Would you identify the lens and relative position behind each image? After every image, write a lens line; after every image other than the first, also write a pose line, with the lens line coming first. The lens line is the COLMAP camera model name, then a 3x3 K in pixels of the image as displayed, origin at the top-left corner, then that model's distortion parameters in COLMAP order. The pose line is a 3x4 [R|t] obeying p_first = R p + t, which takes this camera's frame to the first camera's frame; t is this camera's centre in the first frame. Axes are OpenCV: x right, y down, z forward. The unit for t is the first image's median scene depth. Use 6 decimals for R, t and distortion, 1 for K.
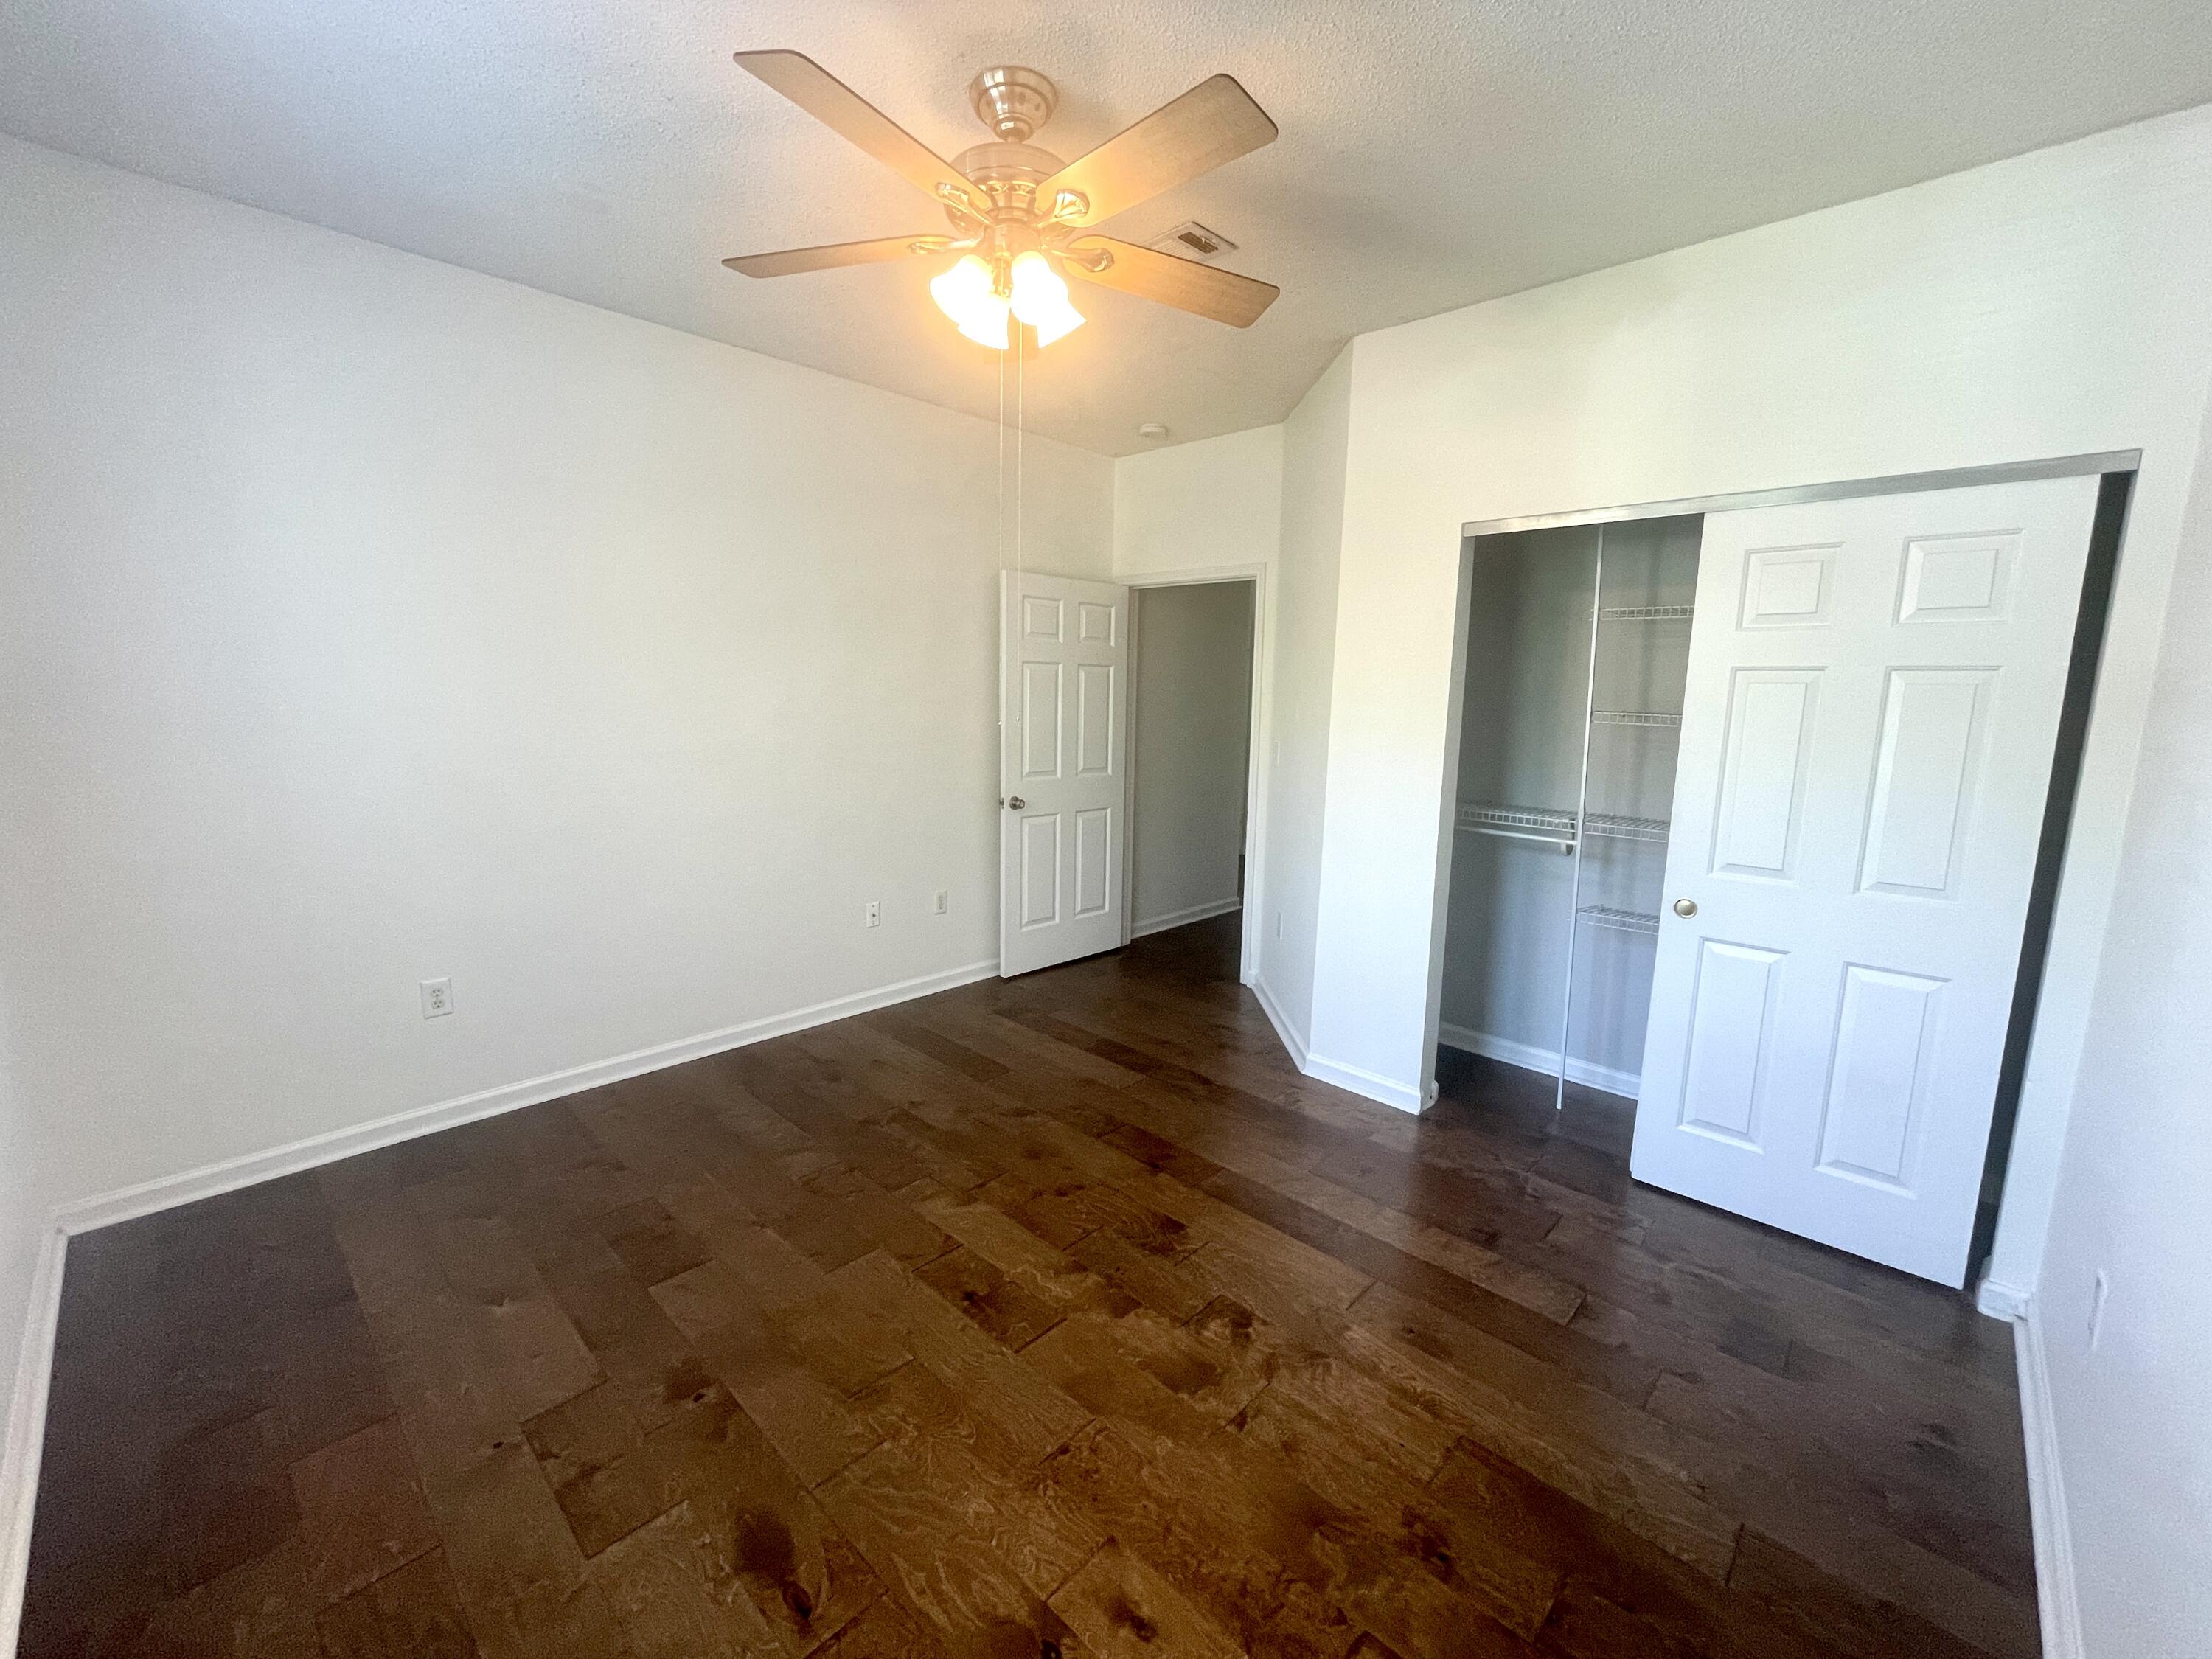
lens RADIAL K [[897.3, 0, 1106.0], [0, 897.3, 826.0], [0, 0, 1]] dist [-0.002938, -0.000696]
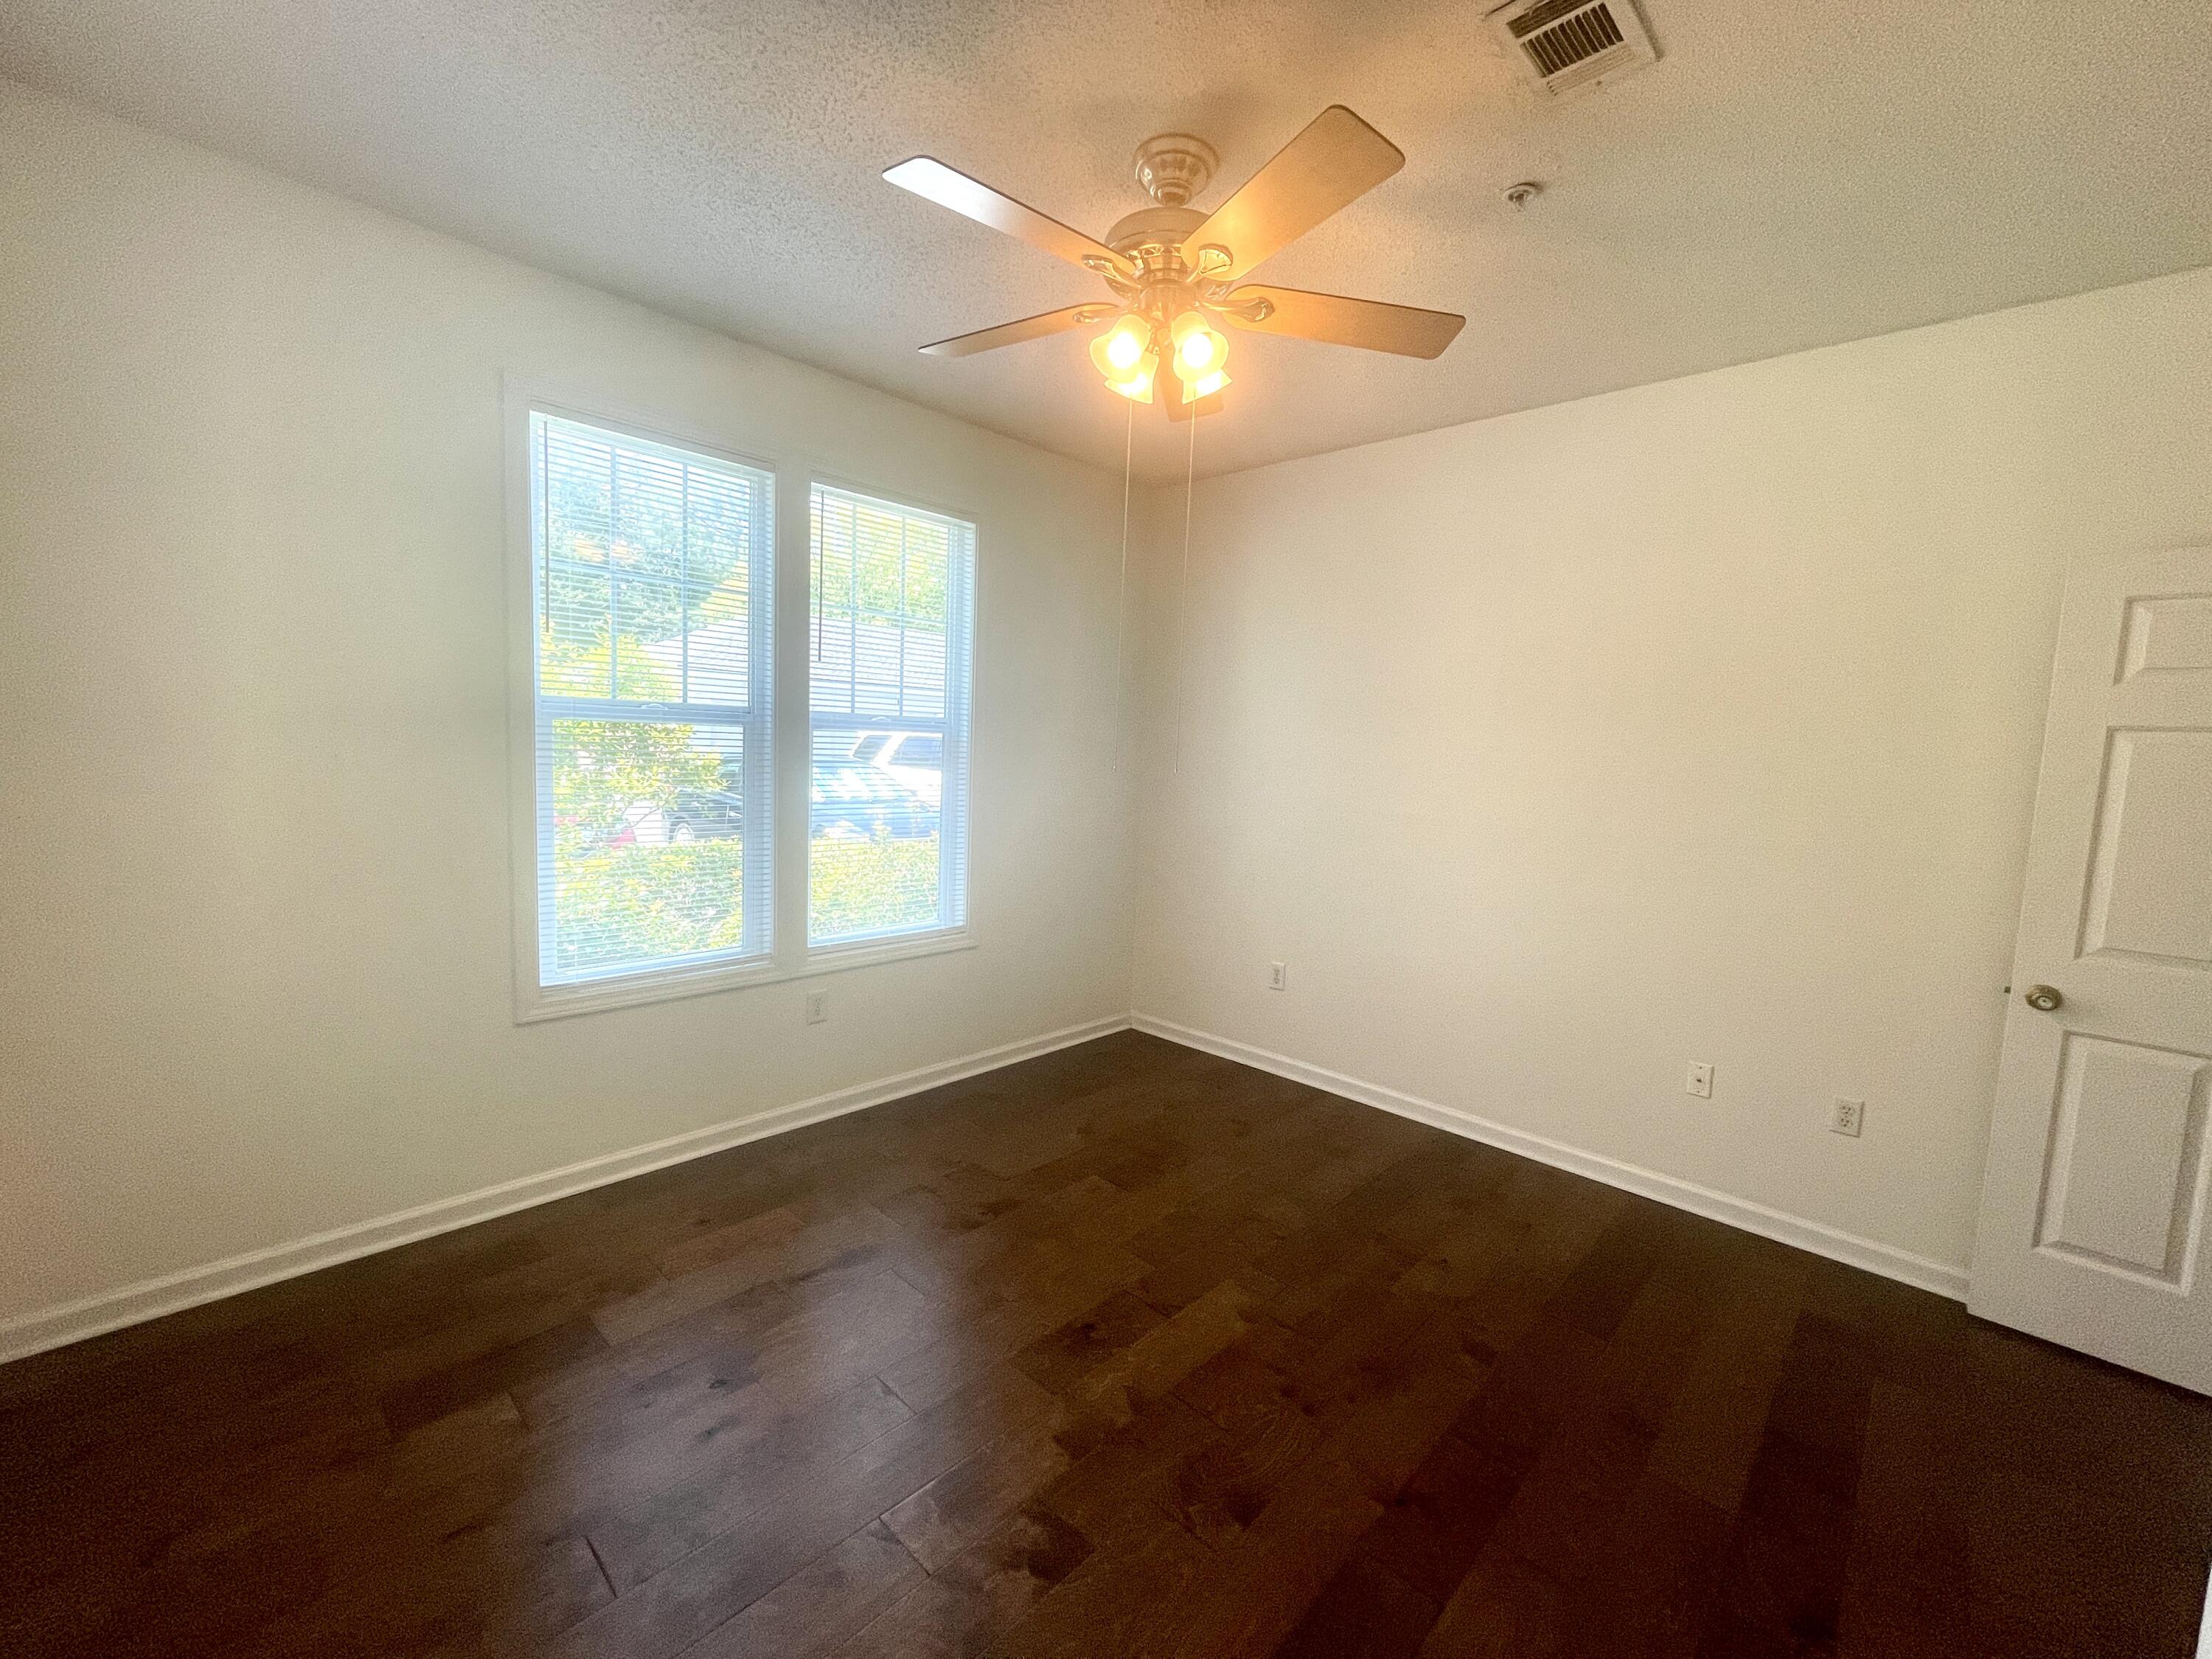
lens RADIAL K [[800.1, 0, 1008.2], [0, 800.1, 818.9], [0, 0, 1]] dist [-0.000432, -0.000106]
pose [[-0.008448, 0.078200, -0.996902, 0.494472], [-0.191317, 0.978395, 0.078369, -0.067565], [0.981492, 0.191386, 0.006695, 0.545356]]
